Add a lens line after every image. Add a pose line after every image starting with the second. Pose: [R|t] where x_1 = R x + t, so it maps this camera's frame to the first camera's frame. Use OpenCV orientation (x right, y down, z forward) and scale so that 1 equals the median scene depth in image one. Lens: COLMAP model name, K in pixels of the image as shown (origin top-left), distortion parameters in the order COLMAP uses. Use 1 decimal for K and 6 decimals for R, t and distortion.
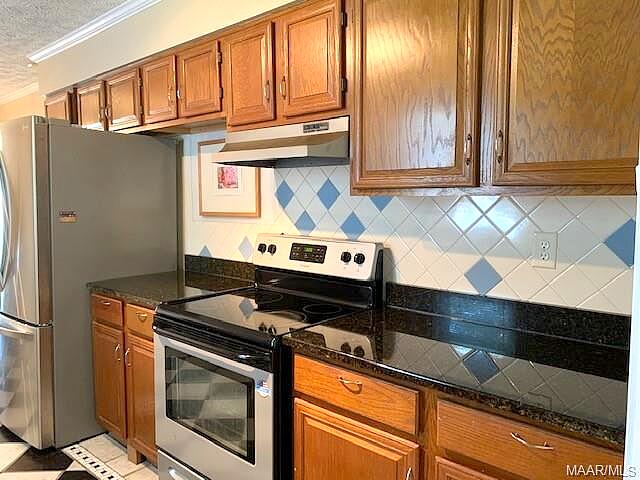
lens RADIAL K [[487.6, 0, 320.6], [0, 487.6, 235.8], [0, 0, 1]] dist [0.034081, -0.035186]
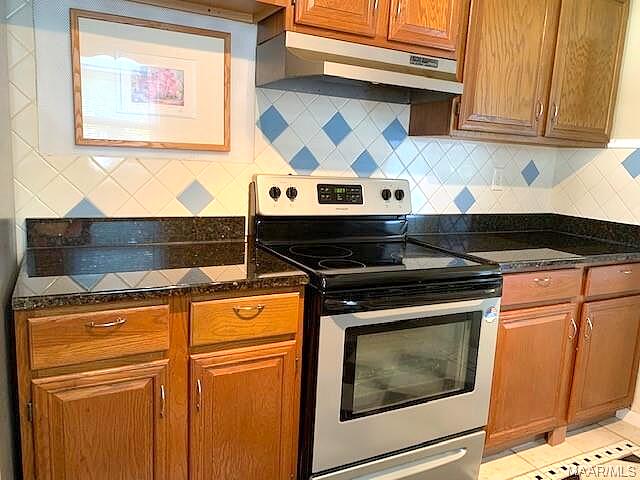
lens RADIAL K [[487.6, 0, 321.6], [0, 487.6, 242.2], [0, 0, 1]] dist [0.034081, -0.035186]
pose [[0.354251, -0.140309, 0.924565, -0.900103], [0.027778, 0.989823, 0.139569, -0.004071], [-0.934738, -0.023760, 0.354543, 0.713568]]
